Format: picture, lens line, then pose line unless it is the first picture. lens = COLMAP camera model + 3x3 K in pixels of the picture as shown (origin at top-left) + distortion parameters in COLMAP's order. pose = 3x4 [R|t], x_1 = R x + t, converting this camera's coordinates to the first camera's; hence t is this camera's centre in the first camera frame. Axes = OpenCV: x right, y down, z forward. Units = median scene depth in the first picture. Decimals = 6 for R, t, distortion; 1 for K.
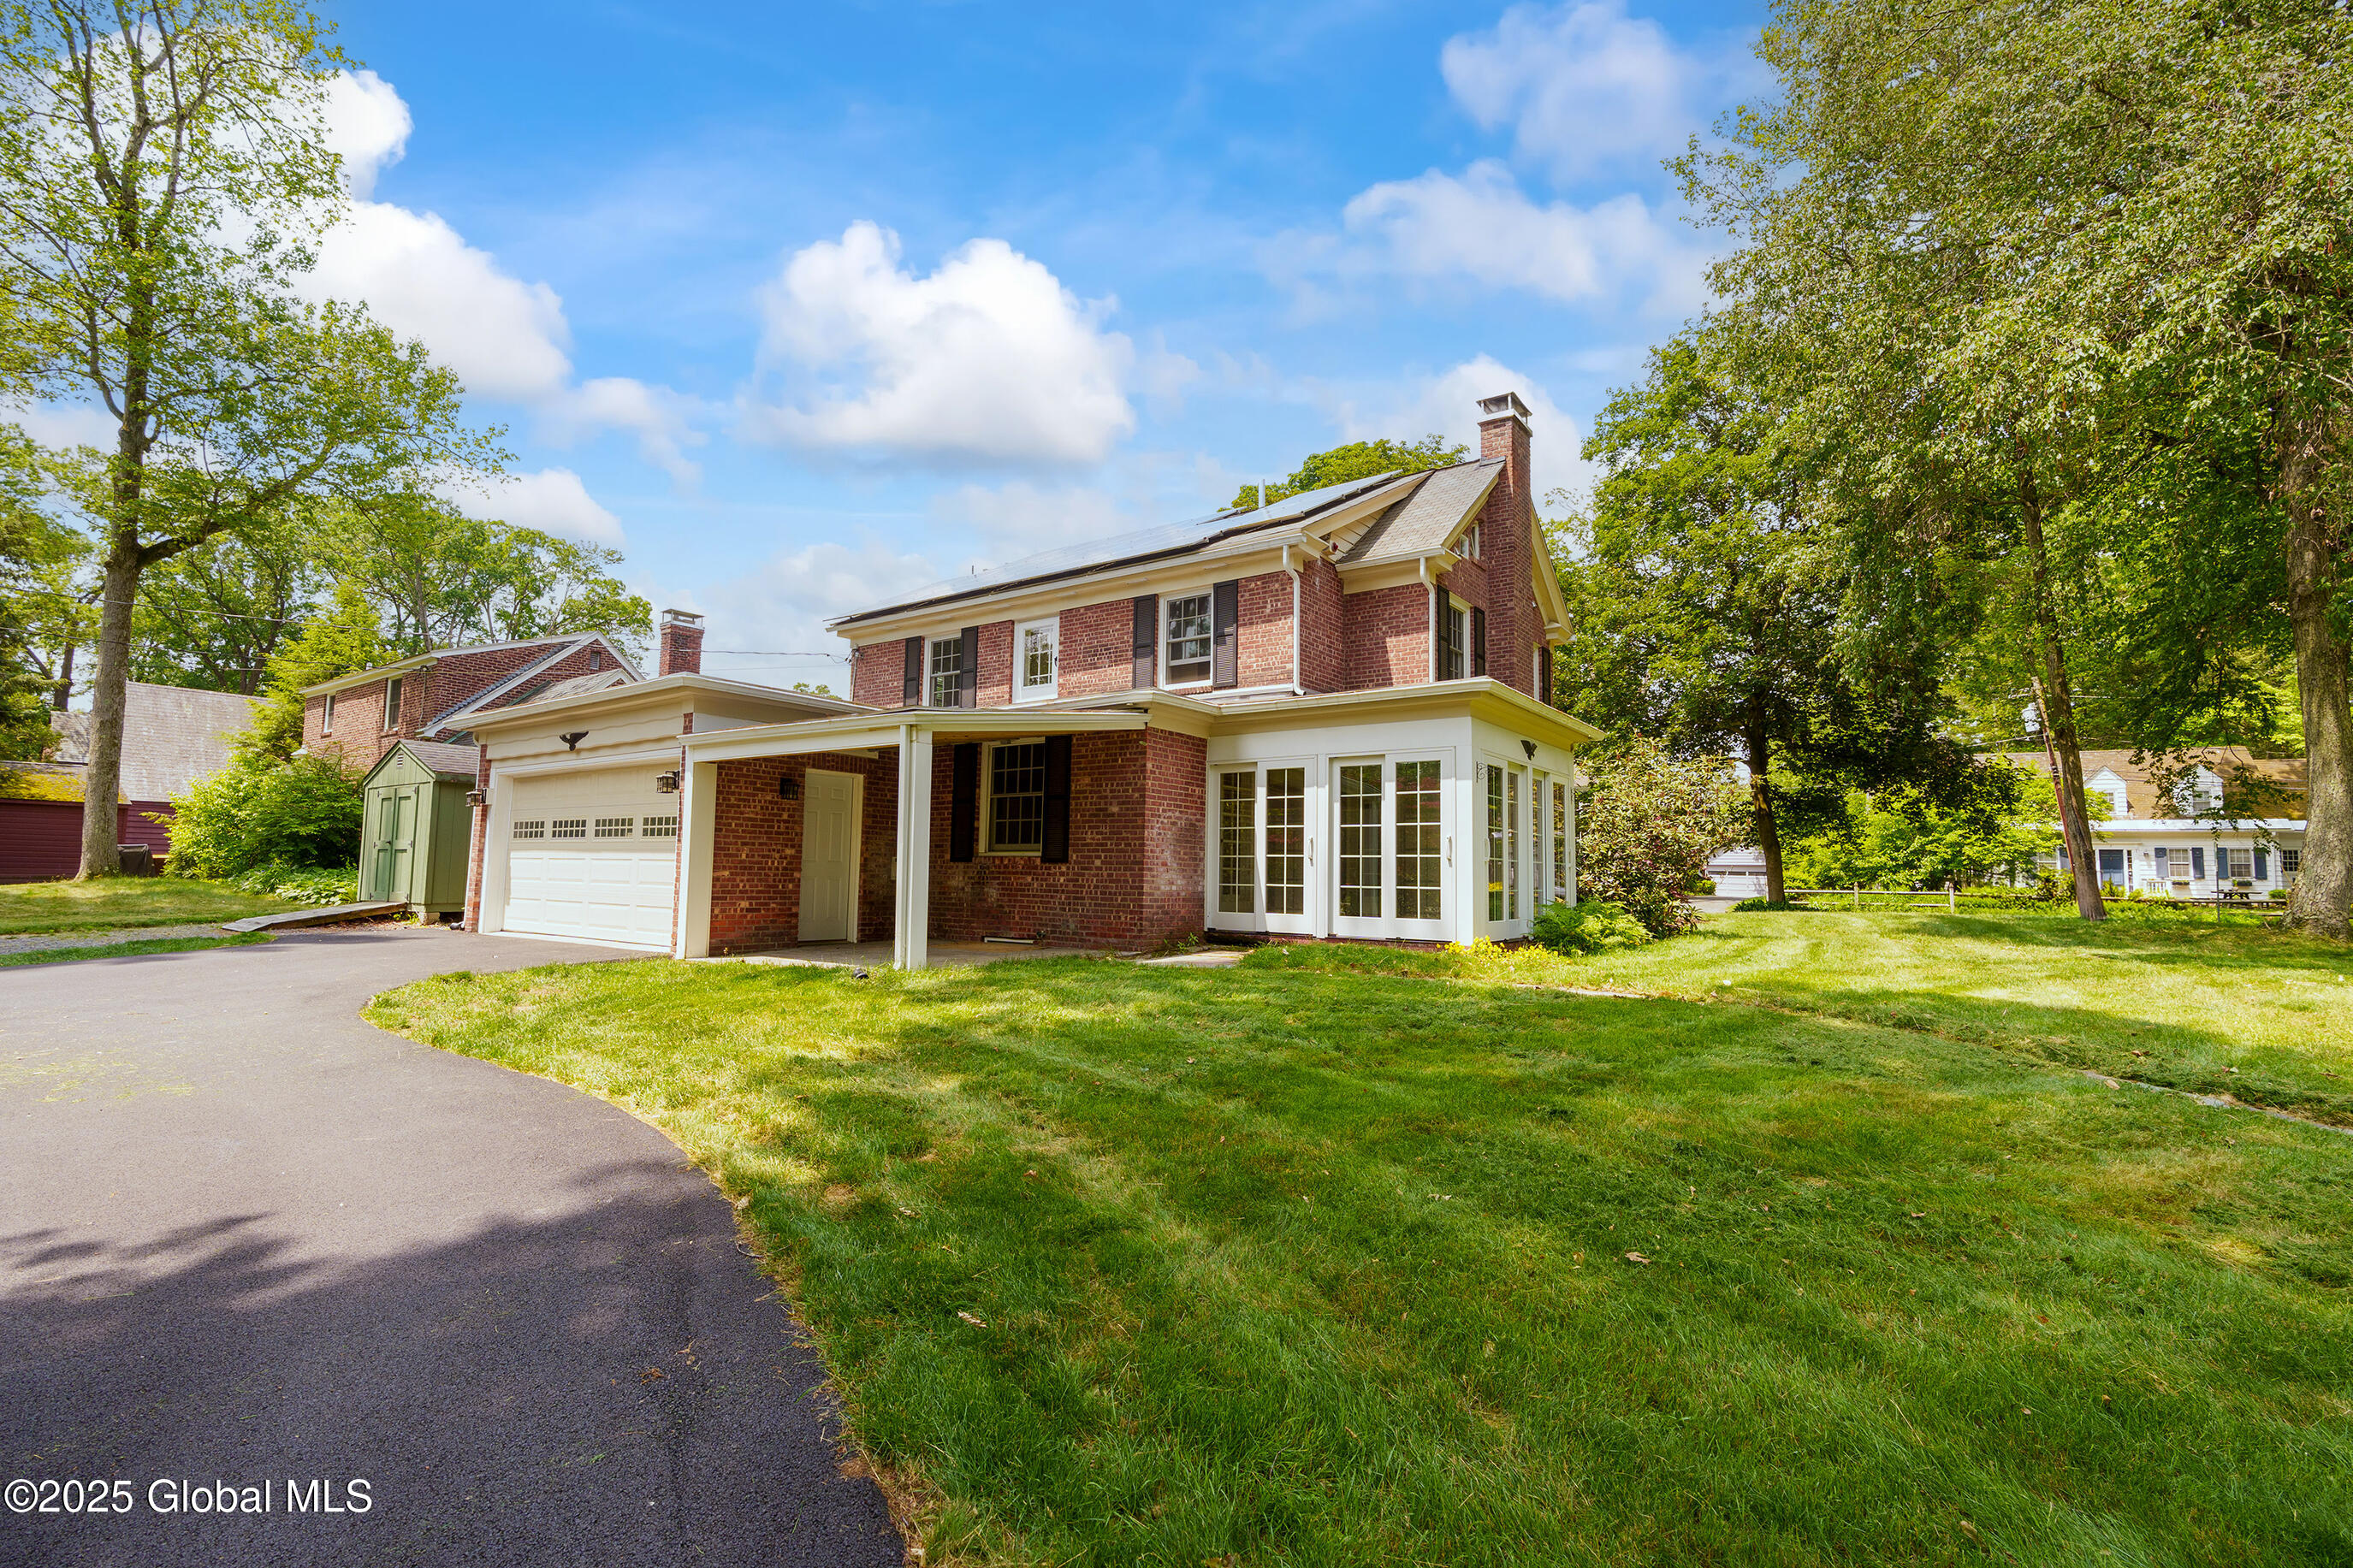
lens RADIAL K [[1064.8, 0, 1180.1], [0, 1064.8, 789.9], [0, 0, 1]] dist [-0.014341, 0.005112]
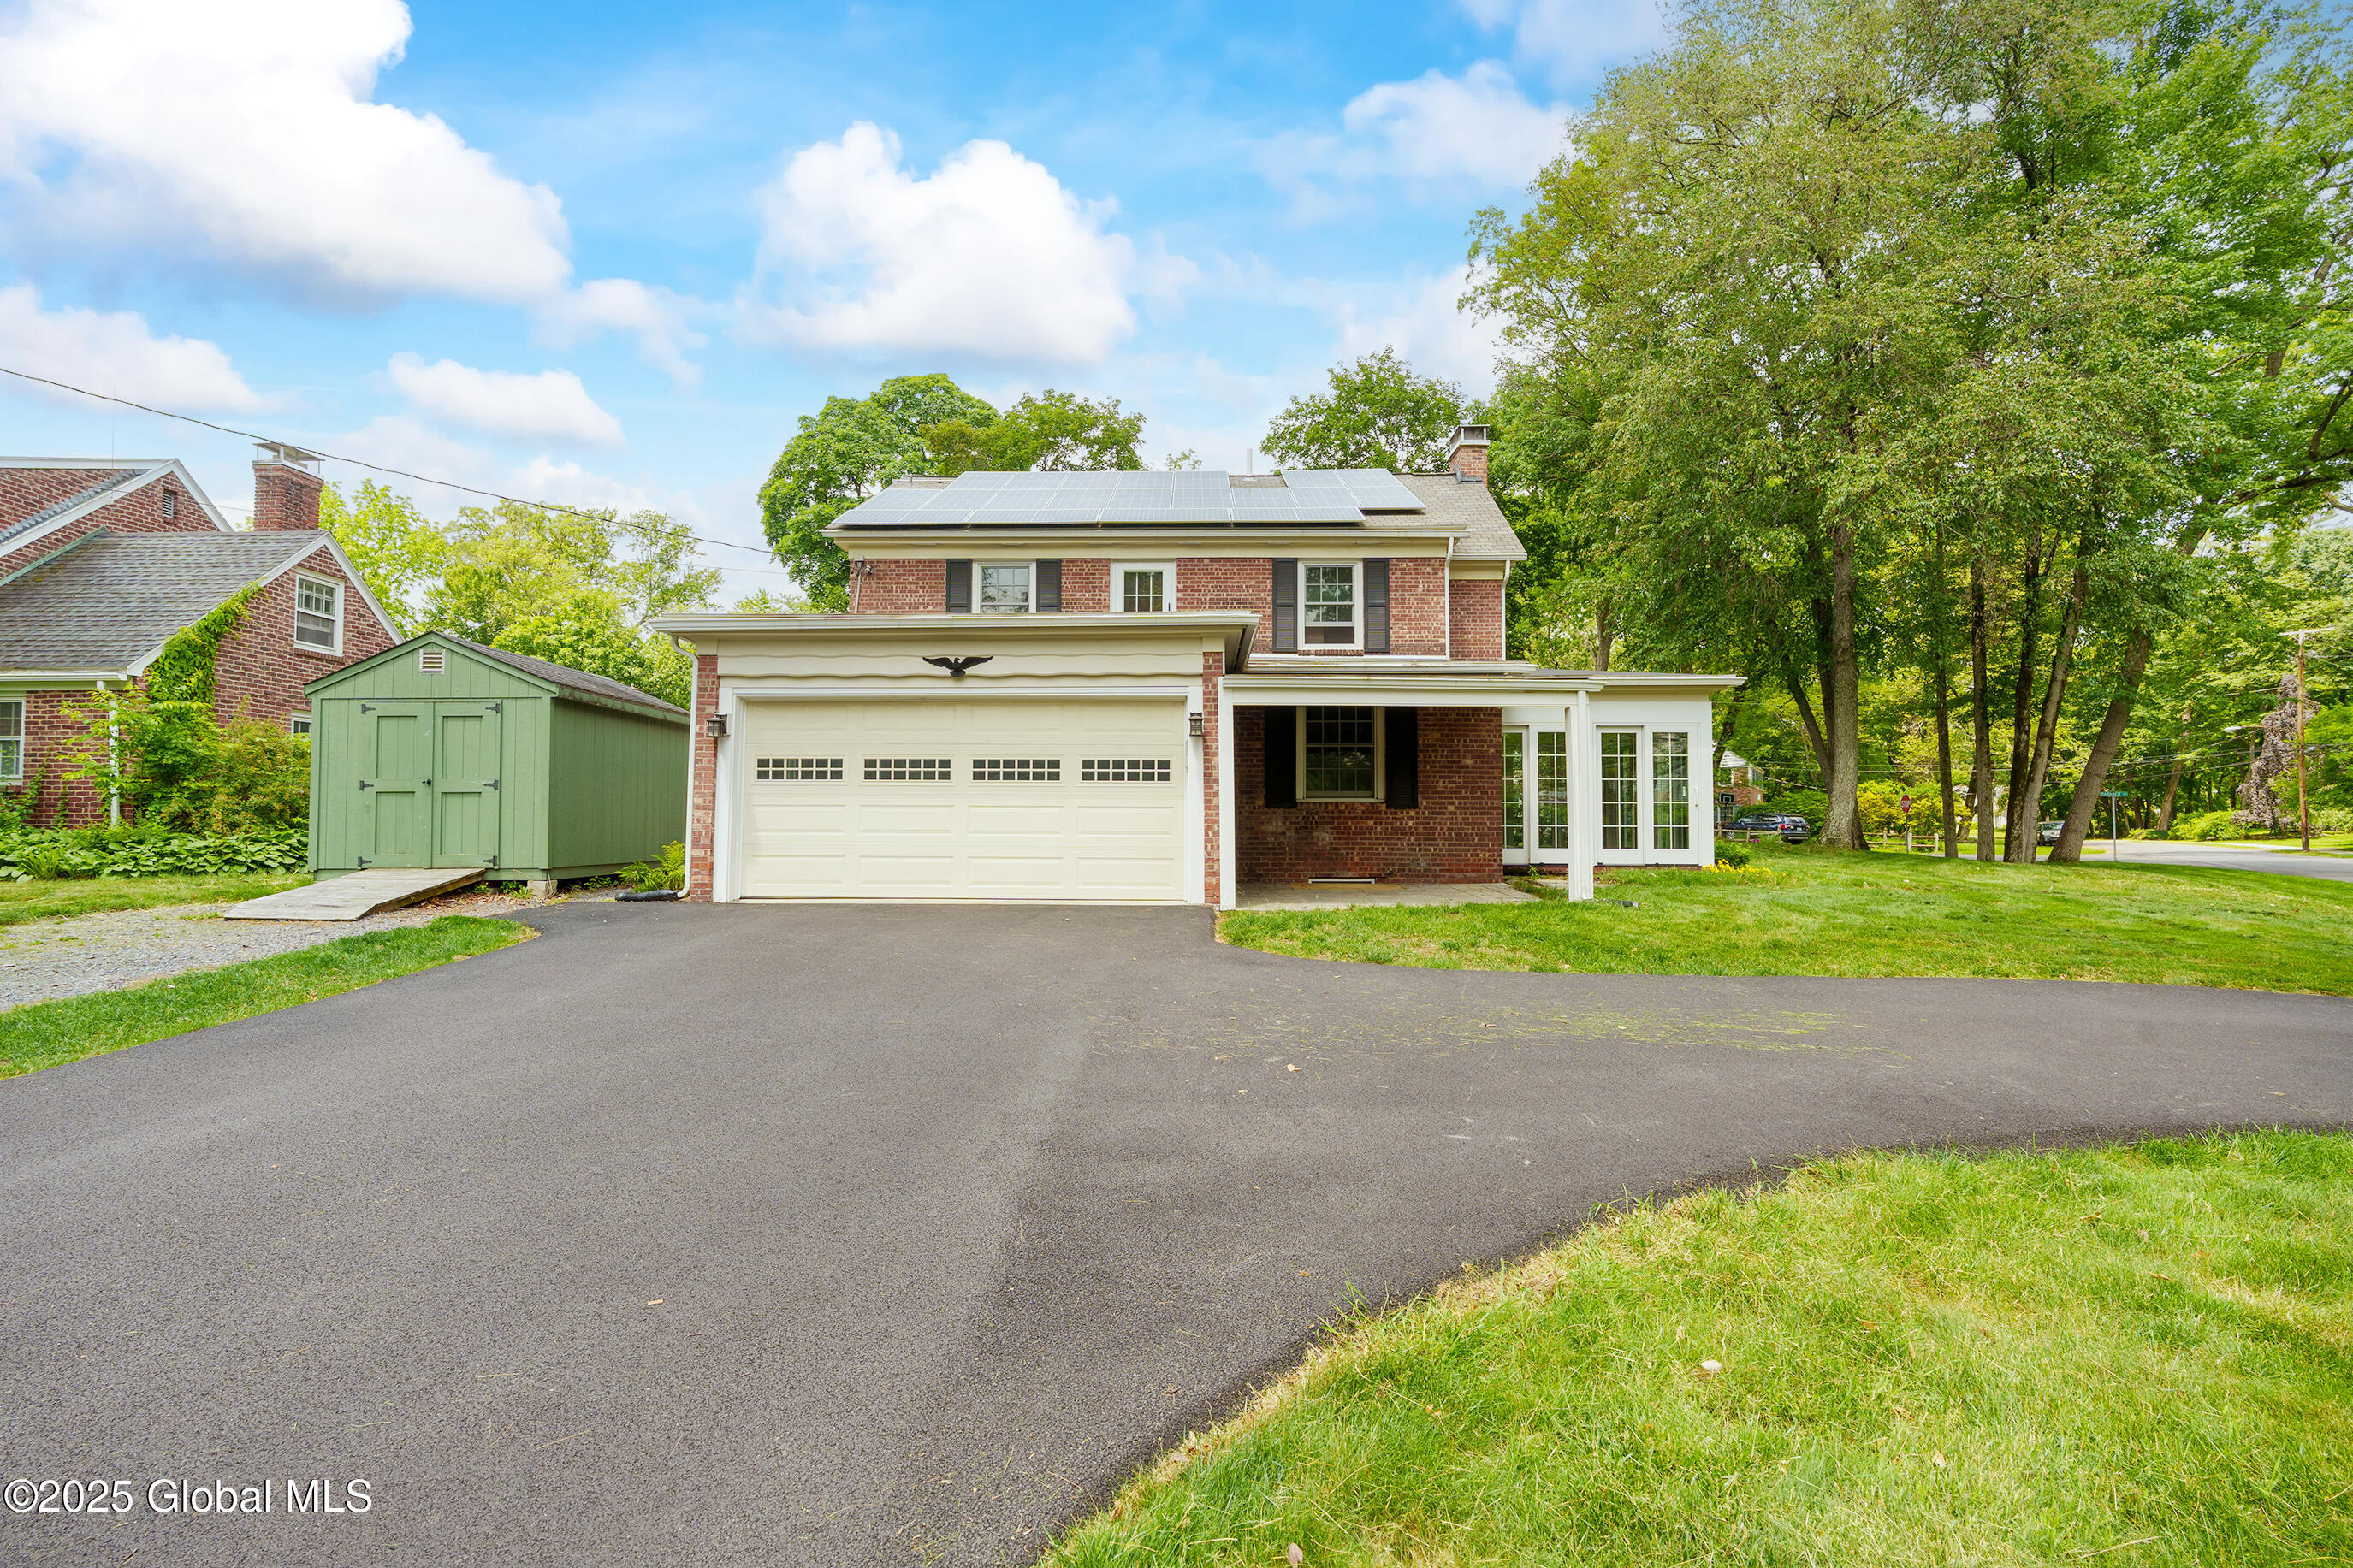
lens RADIAL K [[1102.6, 0, 1174.1], [0, 1102.6, 788.7], [0, 0, 1]] dist [-0.001989, 0.000000]
pose [[0.825809, 0.007468, 0.563901, -0.969959], [-0.035215, 0.998644, 0.038345, 0.012077], [-0.562850, -0.051524, 0.824952, 0.187029]]
